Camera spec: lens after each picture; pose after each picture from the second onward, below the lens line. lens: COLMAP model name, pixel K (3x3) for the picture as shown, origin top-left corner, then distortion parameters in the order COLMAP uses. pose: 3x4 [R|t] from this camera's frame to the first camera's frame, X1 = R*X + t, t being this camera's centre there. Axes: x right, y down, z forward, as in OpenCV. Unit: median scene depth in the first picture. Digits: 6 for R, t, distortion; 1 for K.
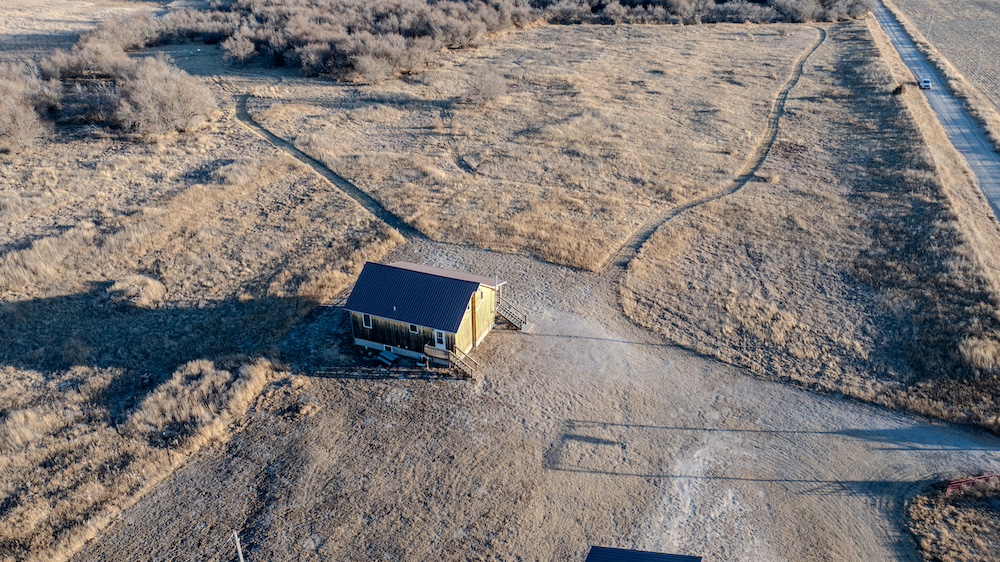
lens RADIAL K [[702.7, 0, 504.3], [0, 702.7, 274.9], [0, 0, 1]] dist [-0.033275, 0.032198]
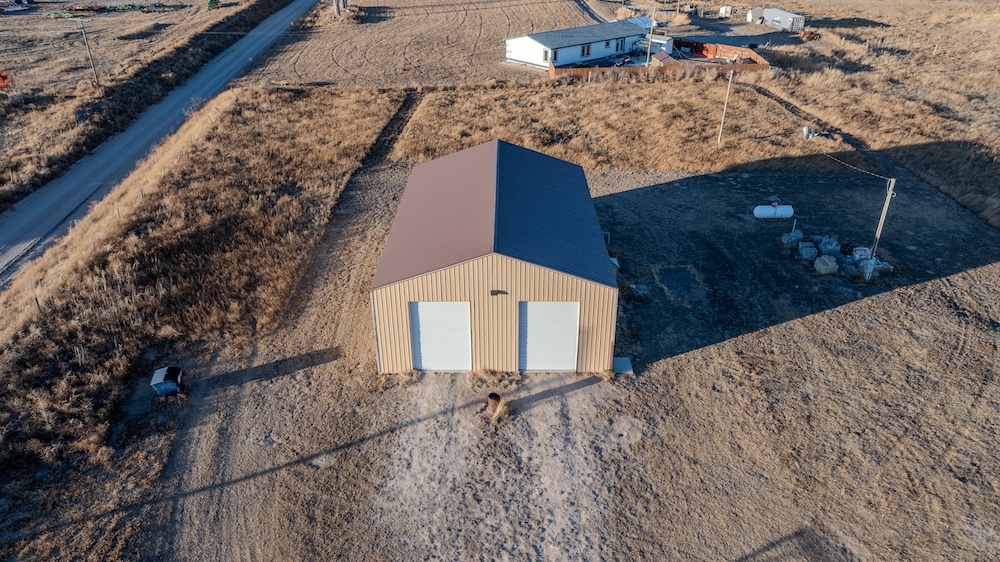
lens RADIAL K [[702.7, 0, 503.4], [0, 702.7, 278.4], [0, 0, 1]] dist [-0.033275, 0.032198]
pose [[-0.903668, 0.198442, -0.379479, 0.283318], [-0.199006, 0.590050, 0.782456, -0.125308], [0.379184, 0.782600, -0.493718, 0.674291]]
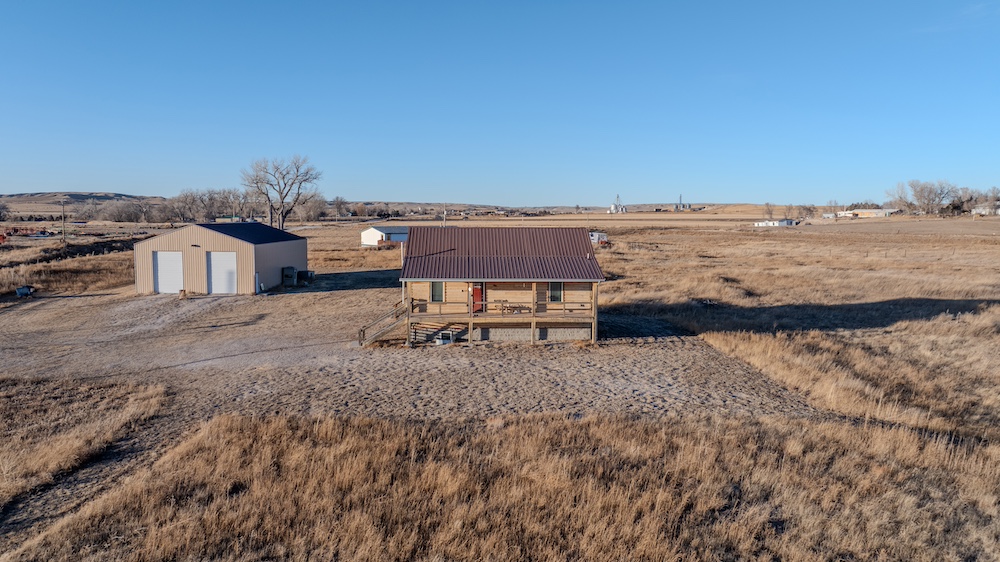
lens RADIAL K [[702.7, 0, 500.8], [0, 702.7, 272.9], [0, 0, 1]] dist [-0.033275, 0.032198]
pose [[-0.908264, 0.017335, -0.418038, 0.145951], [-0.207746, 0.848590, 0.486556, -0.253728], [0.363177, 0.528767, -0.767143, 1.281214]]
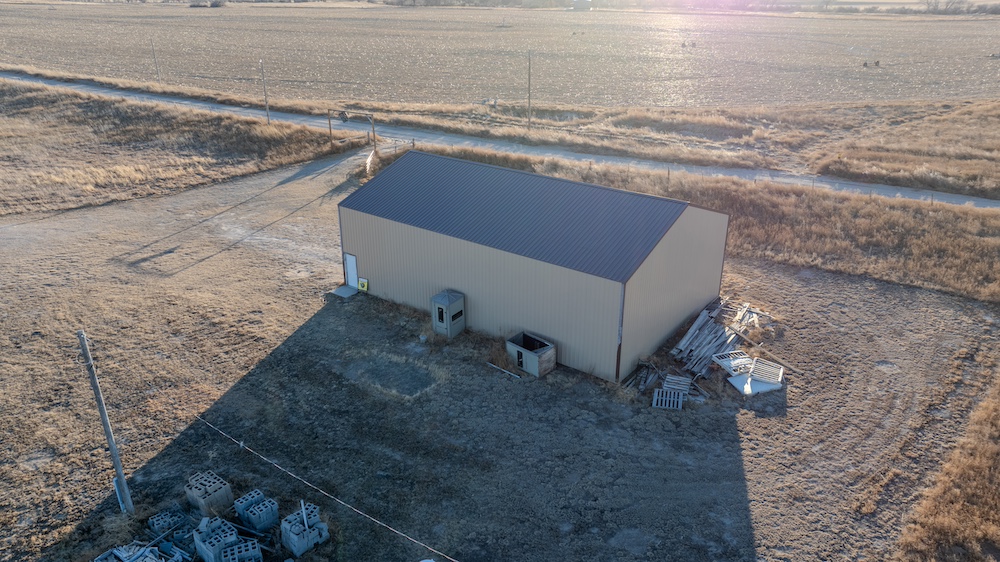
lens RADIAL K [[702.7, 0, 508.1], [0, 702.7, 283.9], [0, 0, 1]] dist [-0.033275, 0.032198]
pose [[0.198753, -0.389334, 0.899398, -0.371968], [0.449189, 0.851828, 0.269478, 0.162368], [-0.871049, 0.350441, 0.344188, 0.246983]]
